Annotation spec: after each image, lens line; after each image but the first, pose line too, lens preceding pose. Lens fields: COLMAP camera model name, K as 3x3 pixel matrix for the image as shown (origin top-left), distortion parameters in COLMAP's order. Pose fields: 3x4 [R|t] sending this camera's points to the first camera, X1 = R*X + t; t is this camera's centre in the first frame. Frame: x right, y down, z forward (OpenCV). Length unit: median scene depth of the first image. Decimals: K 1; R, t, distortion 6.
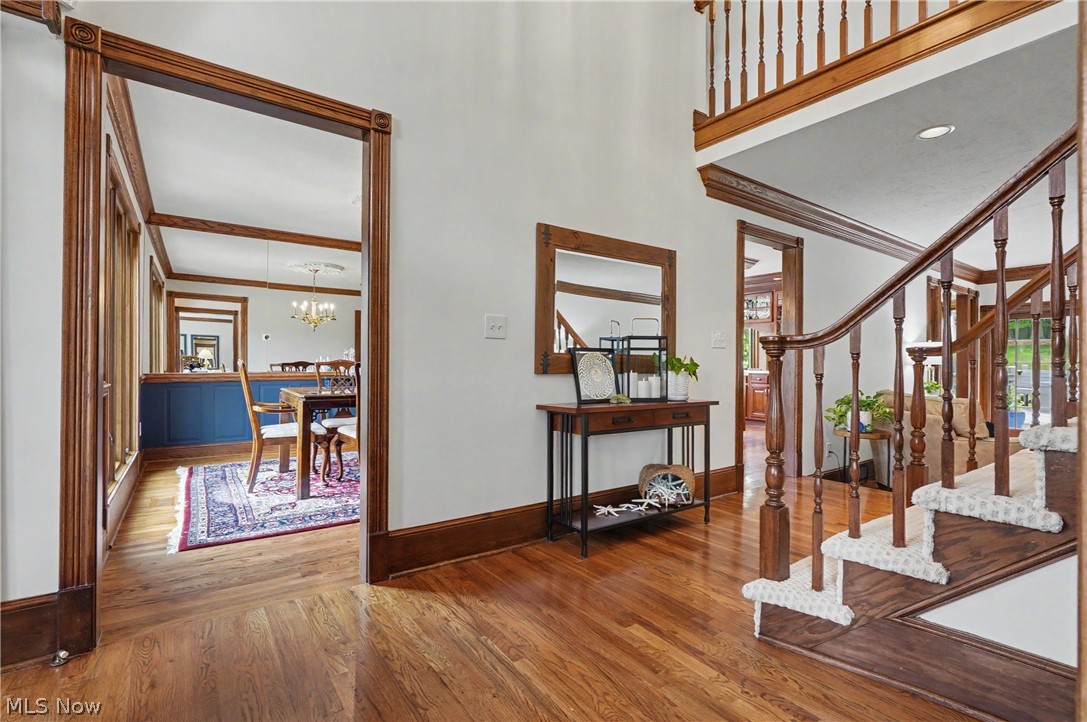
lens RADIAL K [[497.8, 0, 542.3], [0, 497.8, 362.4], [0, 0, 1]] dist [-0.011810, 0.002873]
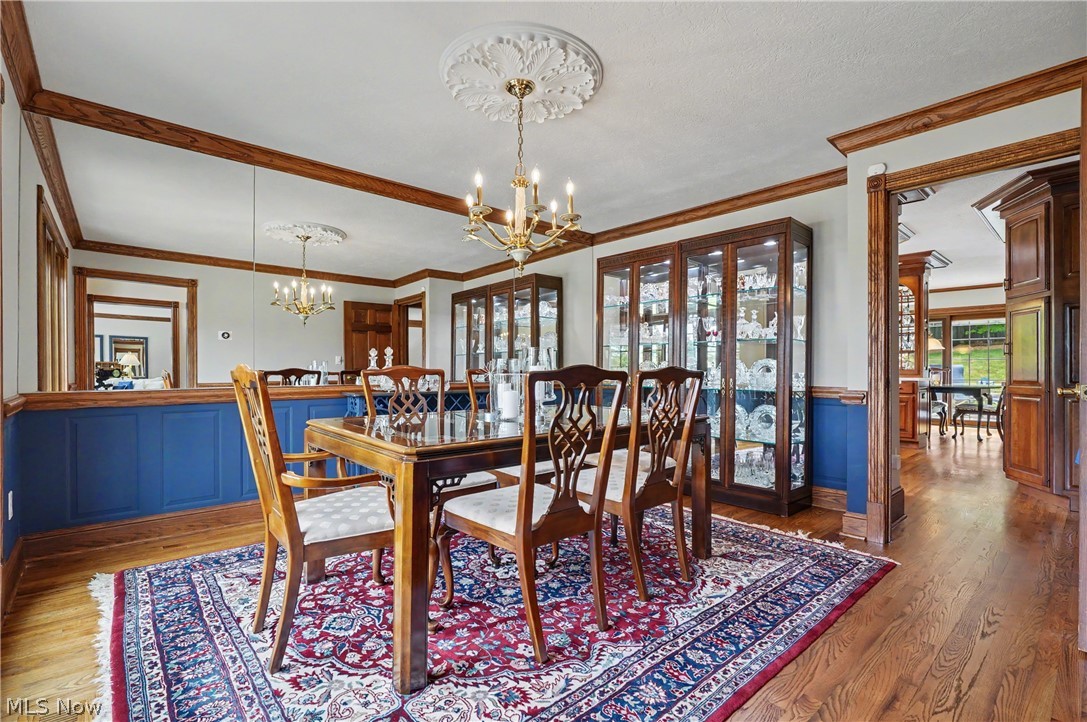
lens RADIAL K [[497.8, 0, 543.9], [0, 497.8, 367.7], [0, 0, 1]] dist [-0.011810, 0.002873]
pose [[0.994324, -0.006467, 0.106201, -0.305252], [0.006427, 0.999979, 0.000713, -0.001456], [-0.106203, -0.000026, 0.994344, 0.415398]]
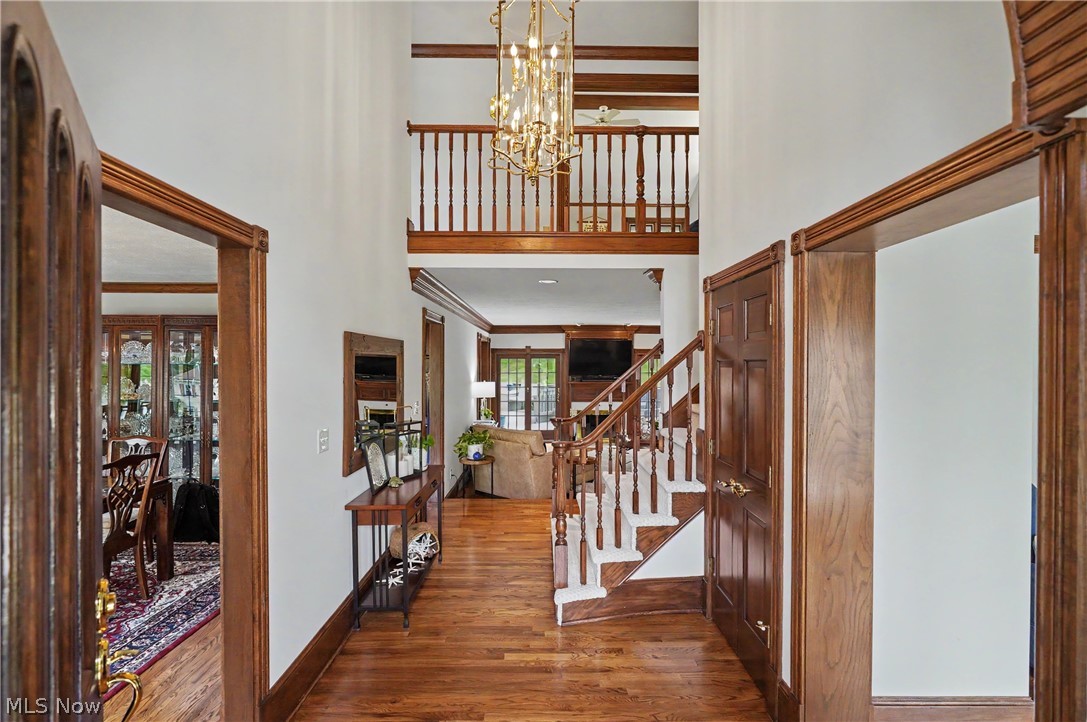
lens RADIAL K [[497.8, 0, 547.6], [0, 497.8, 365.2], [0, 0, 1]] dist [-0.011810, 0.002873]
pose [[0.567198, -0.007739, 0.823545, -0.362997], [-0.004014, 0.999918, 0.012161, -0.129495], [-0.823572, -0.010204, 0.567121, 0.034820]]
